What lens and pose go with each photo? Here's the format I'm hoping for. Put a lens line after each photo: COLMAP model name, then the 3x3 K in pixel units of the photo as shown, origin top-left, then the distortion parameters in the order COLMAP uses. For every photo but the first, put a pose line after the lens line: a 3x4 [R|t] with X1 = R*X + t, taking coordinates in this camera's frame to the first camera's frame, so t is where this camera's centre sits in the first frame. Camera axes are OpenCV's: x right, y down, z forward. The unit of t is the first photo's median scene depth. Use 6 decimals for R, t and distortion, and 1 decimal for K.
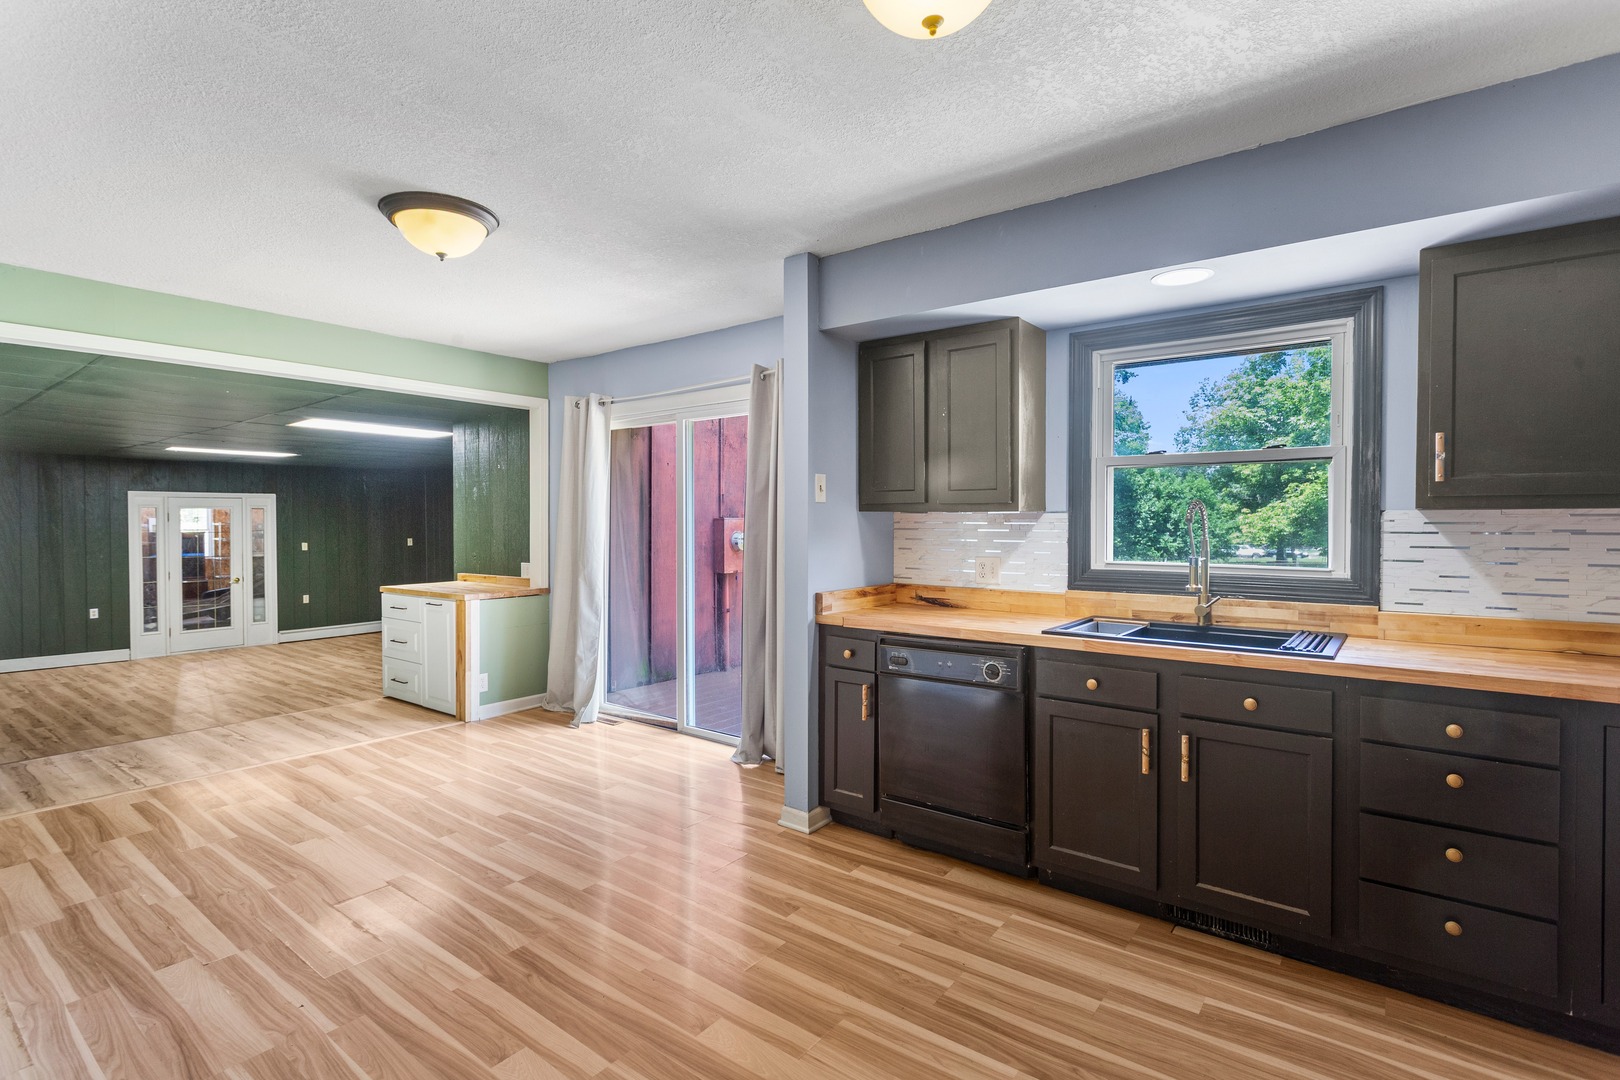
lens RADIAL K [[784.6, 0, 803.3], [0, 784.6, 530.1], [0, 0, 1]] dist [0.002720, 0.000470]
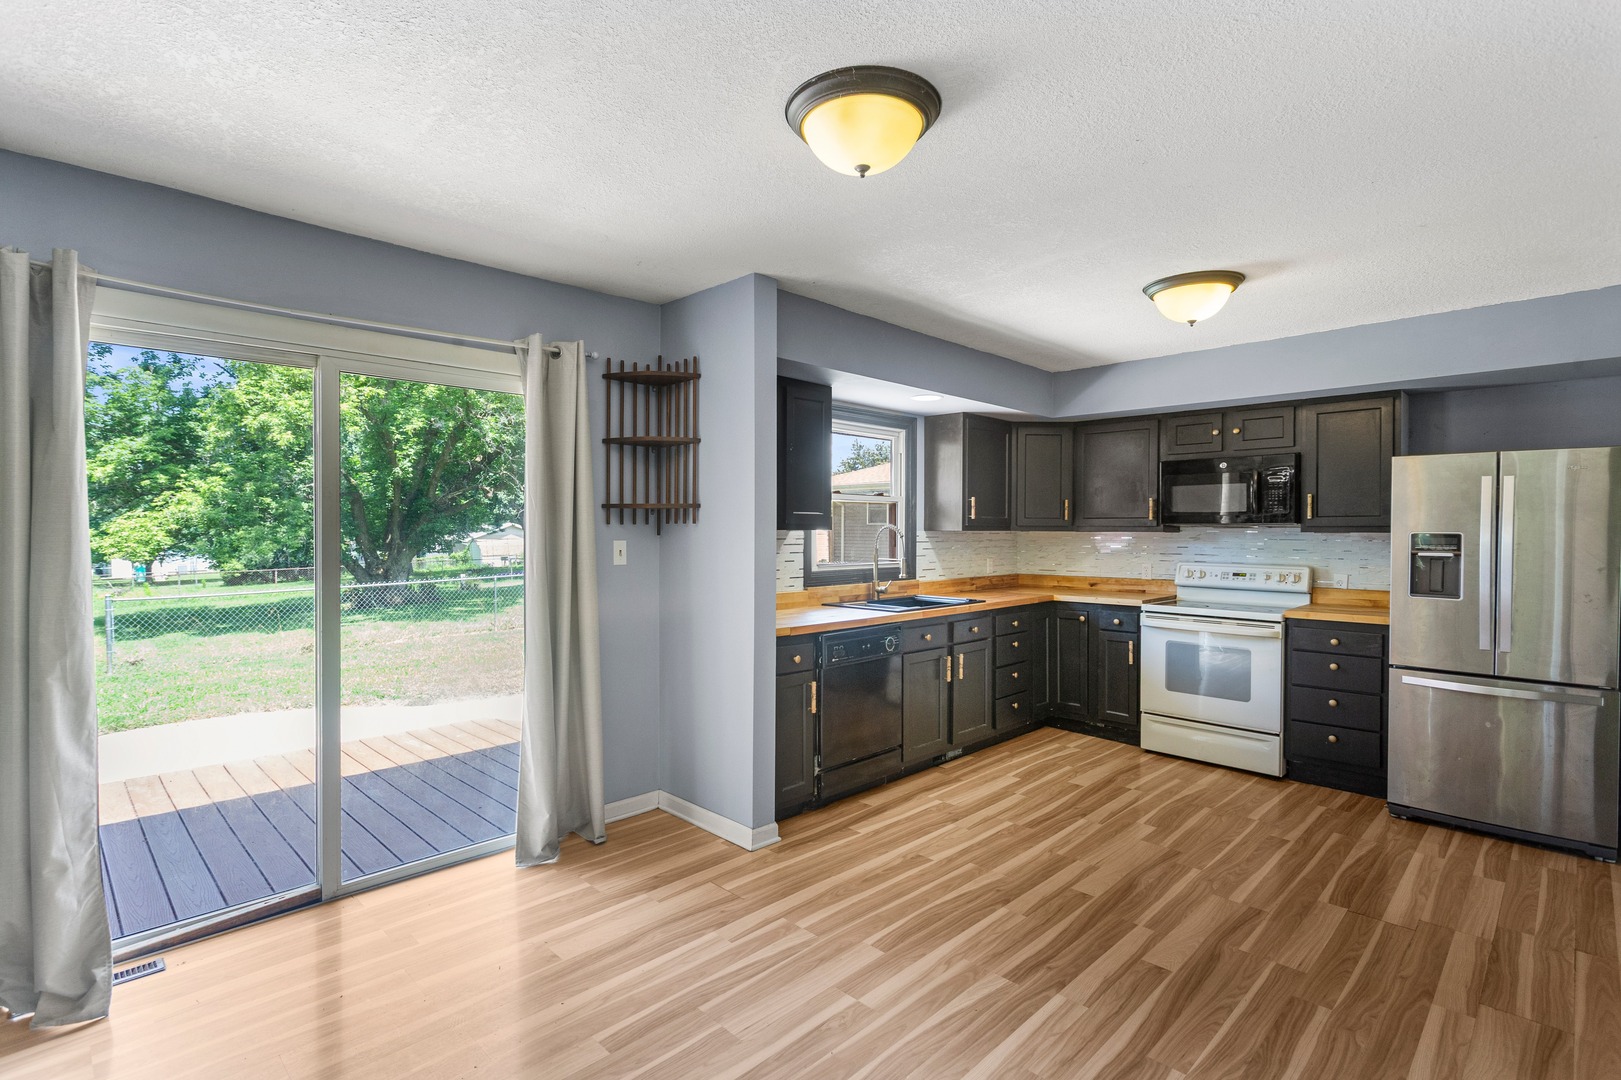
lens RADIAL K [[777.5, 0, 807.0], [0, 777.5, 537.2], [0, 0, 1]] dist [0.005620, 0.001447]
pose [[0.119162, -0.006988, 0.992850, -1.317315], [0.009848, 0.999934, 0.005856, -0.025145], [-0.992826, 0.009080, 0.119223, 1.097477]]
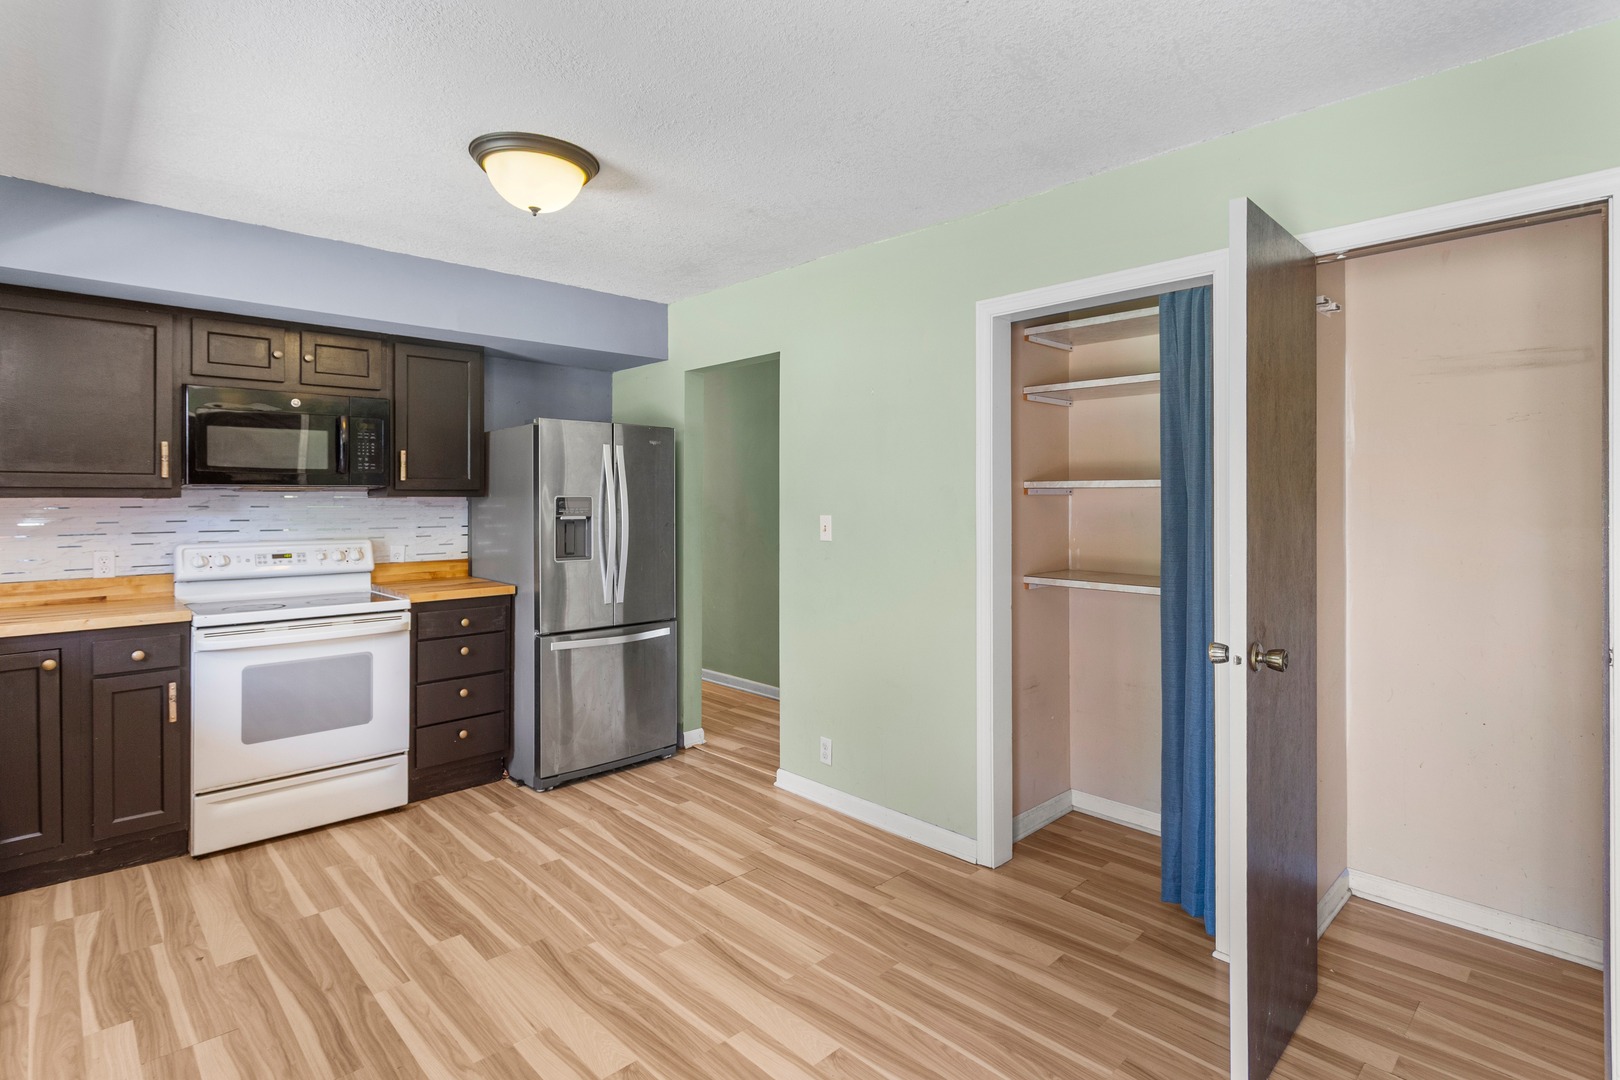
lens RADIAL K [[797.3, 0, 797.7], [0, 797.3, 493.5], [0, 0, 1]] dist [0.000862, 0.000581]
pose [[-0.988906, 0.003552, 0.148497, -0.381807], [0.004866, 0.999952, 0.008481, -0.030271], [-0.148460, 0.009110, -0.988877, 1.548802]]
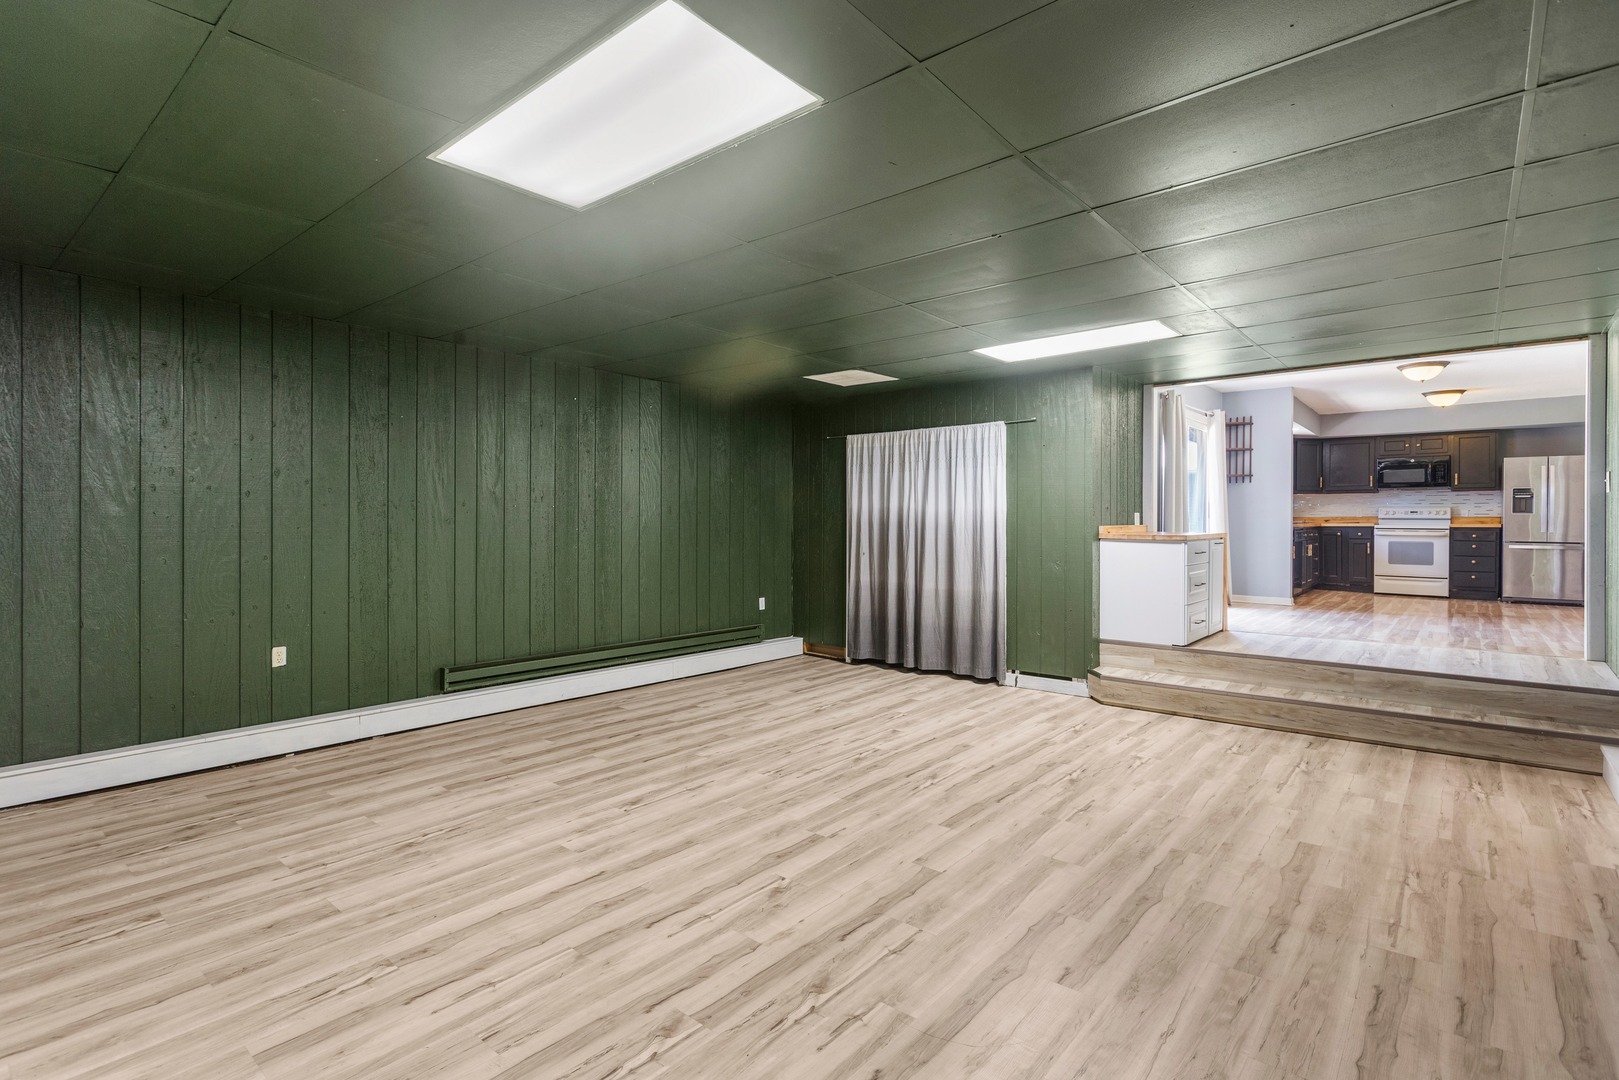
lens RADIAL K [[784.1, 0, 802.8], [0, 784.1, 530.1], [0, 0, 1]] dist [0.002720, 0.000470]
pose [[0.037851, -0.007188, 0.999258, -3.581366], [0.009107, 0.999935, 0.006848, 0.129469], [-0.999242, 0.008841, 0.037914, 3.374394]]
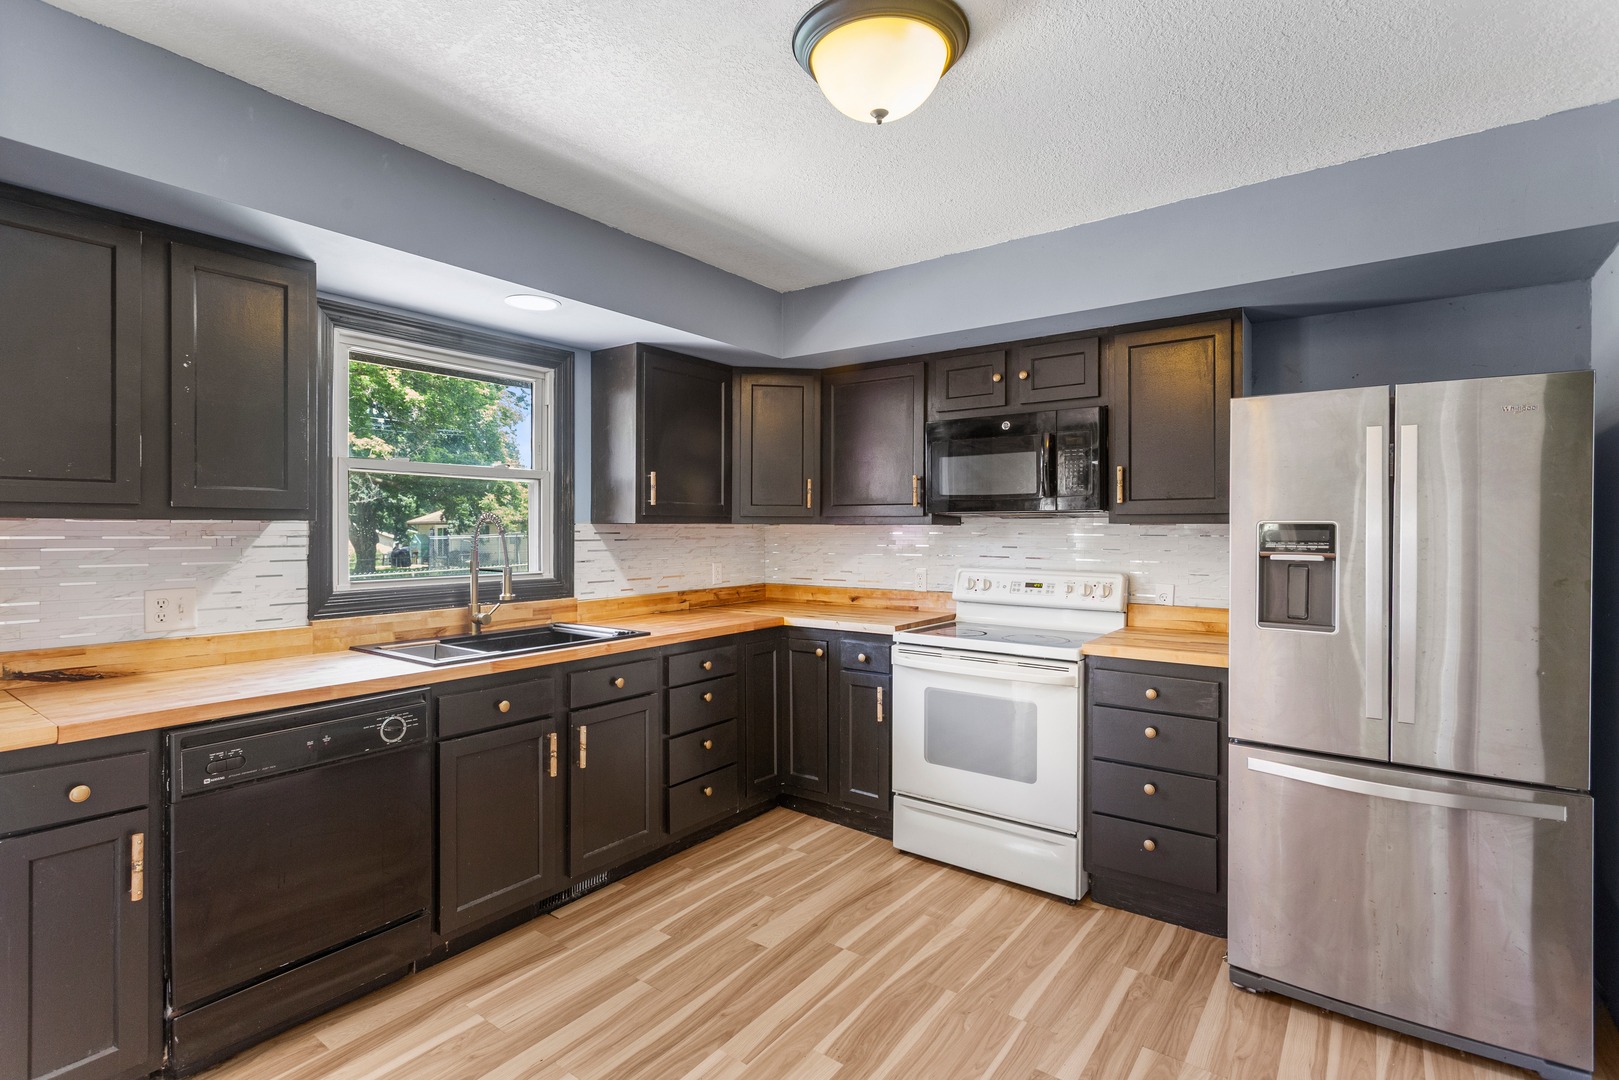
lens RADIAL K [[780.5, 0, 806.3], [0, 780.5, 528.6], [0, 0, 1]] dist [0.003793, 0.002383]
pose [[-0.025082, 0.000642, 0.999685, -0.601504], [0.012587, 0.999921, -0.000326, -0.012695], [-0.999606, 0.012575, -0.025088, 0.683102]]
